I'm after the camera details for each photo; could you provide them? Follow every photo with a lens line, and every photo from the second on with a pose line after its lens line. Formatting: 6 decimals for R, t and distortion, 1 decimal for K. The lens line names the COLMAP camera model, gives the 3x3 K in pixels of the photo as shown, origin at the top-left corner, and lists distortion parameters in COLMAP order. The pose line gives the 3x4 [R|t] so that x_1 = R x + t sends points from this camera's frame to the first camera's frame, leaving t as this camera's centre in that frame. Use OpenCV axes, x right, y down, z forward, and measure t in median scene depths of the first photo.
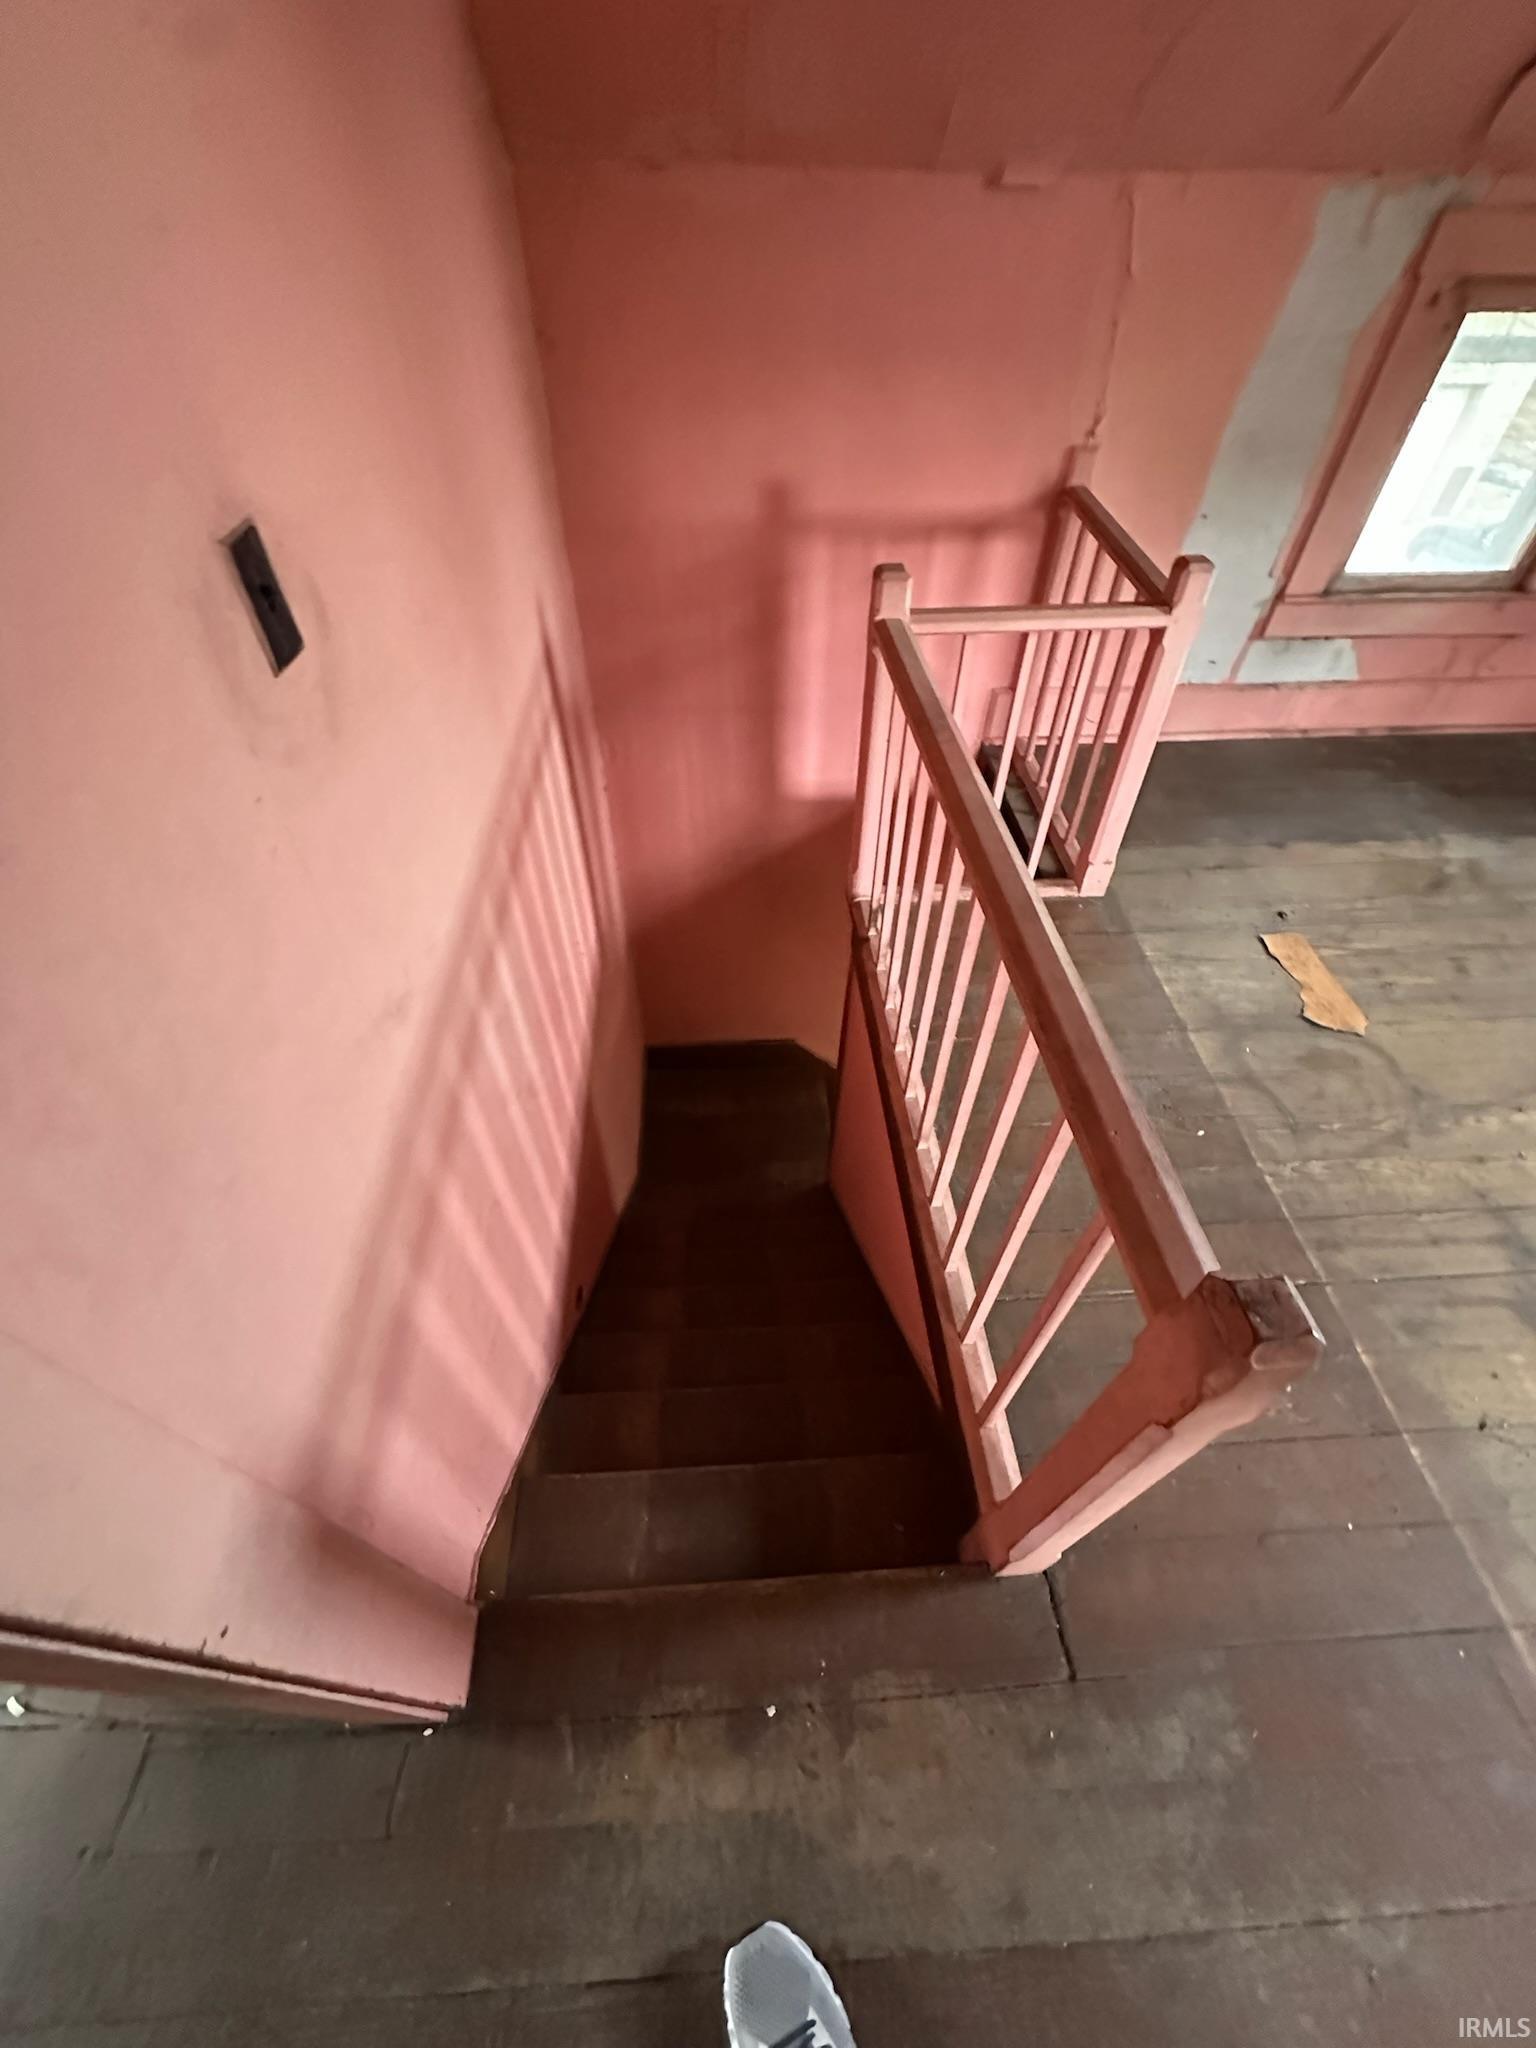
lens RADIAL K [[817.7, 0, 765.8], [0, 817.7, 1019.6], [0, 0, 1]] dist [0.001369, -0.000700]
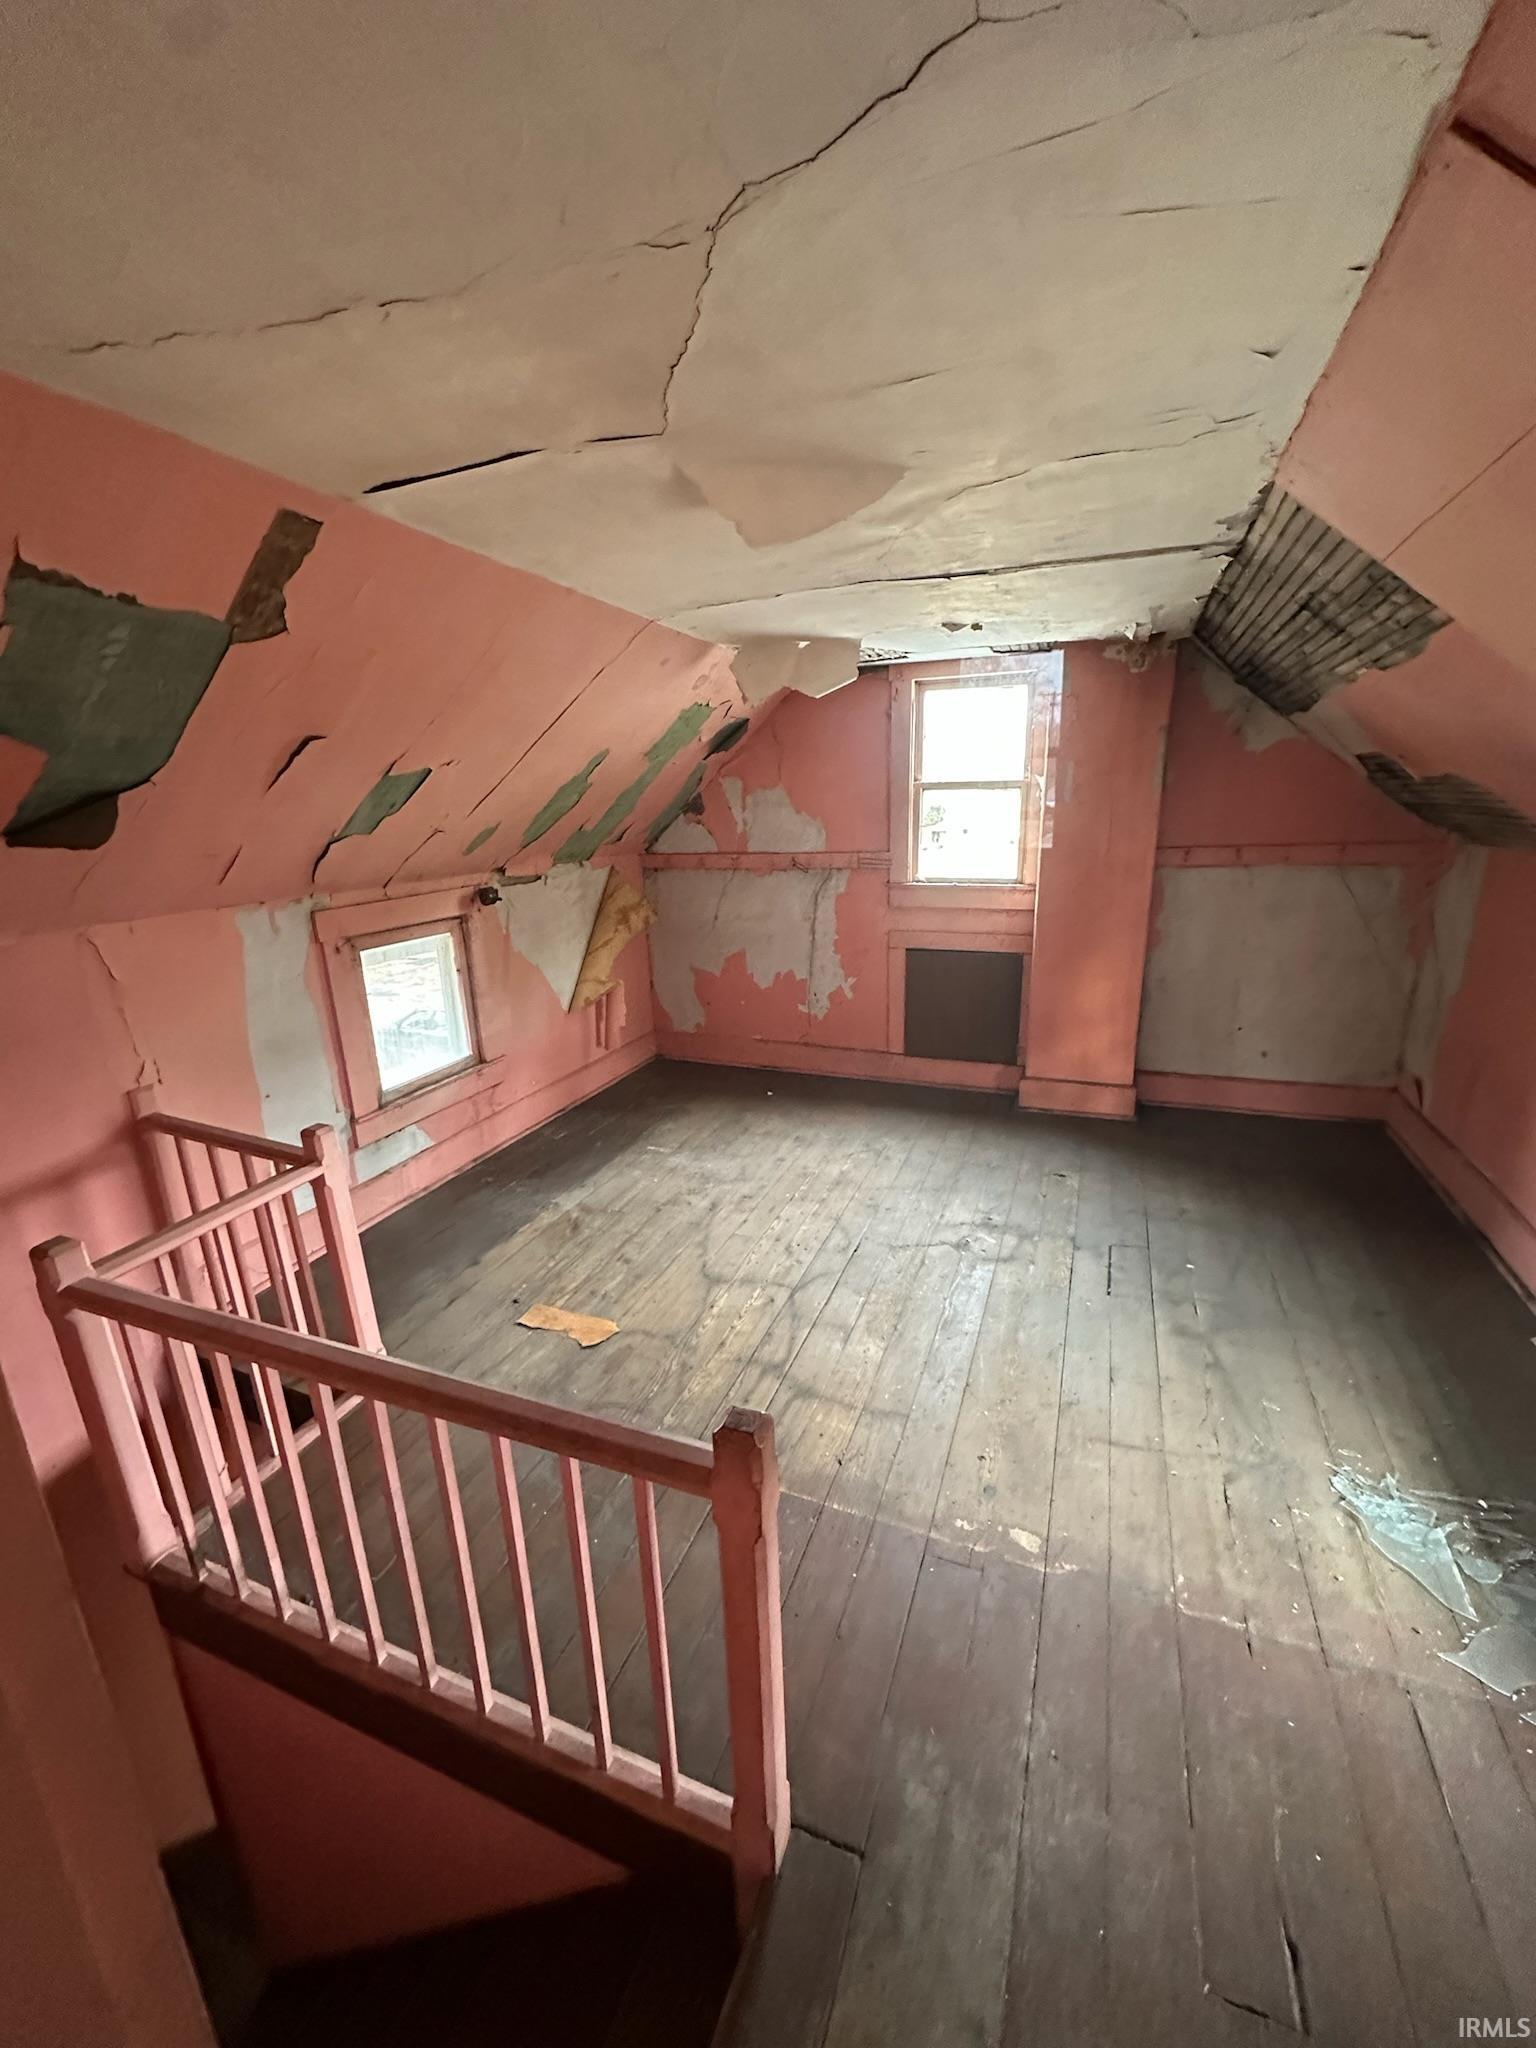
lens RADIAL K [[817.7, 0, 774.6], [0, 817.7, 1028.8], [0, 0, 1]] dist [0.001369, -0.000700]
pose [[0.423270, -0.263611, 0.866805, -0.211543], [0.685924, 0.718287, -0.116499, -0.006578], [-0.591905, 0.643873, 0.484847, -0.151020]]
